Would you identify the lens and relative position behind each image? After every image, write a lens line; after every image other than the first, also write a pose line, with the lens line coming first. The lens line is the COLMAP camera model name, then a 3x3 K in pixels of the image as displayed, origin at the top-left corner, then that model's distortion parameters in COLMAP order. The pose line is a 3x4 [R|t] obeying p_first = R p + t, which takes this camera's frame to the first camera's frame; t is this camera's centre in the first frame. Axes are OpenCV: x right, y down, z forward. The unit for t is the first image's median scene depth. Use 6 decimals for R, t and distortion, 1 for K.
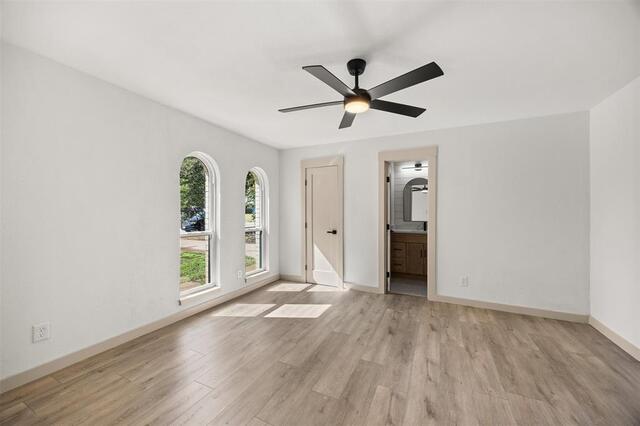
lens RADIAL K [[245.5, 0, 320.0], [0, 245.5, 213.0], [0, 0, 1]] dist [-0.001375, -0.000220]
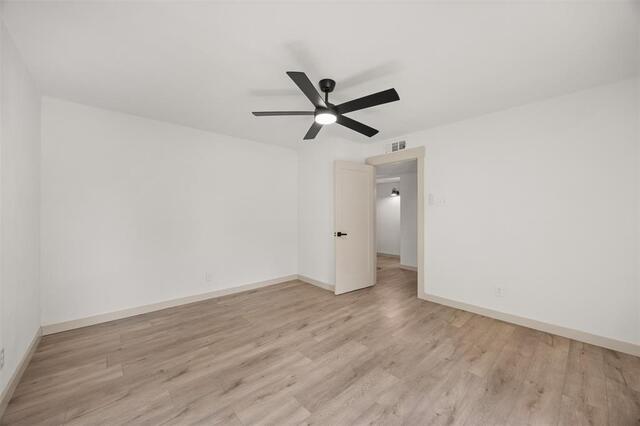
lens RADIAL K [[245.5, 0, 320.0], [0, 245.5, 213.0], [0, 0, 1]] dist [-0.001375, -0.000220]
pose [[-0.926630, -0.002160, 0.375969, -0.223916], [-0.003226, 0.999992, -0.002207, 0.003088], [-0.375961, -0.003258, -0.926630, 1.844021]]
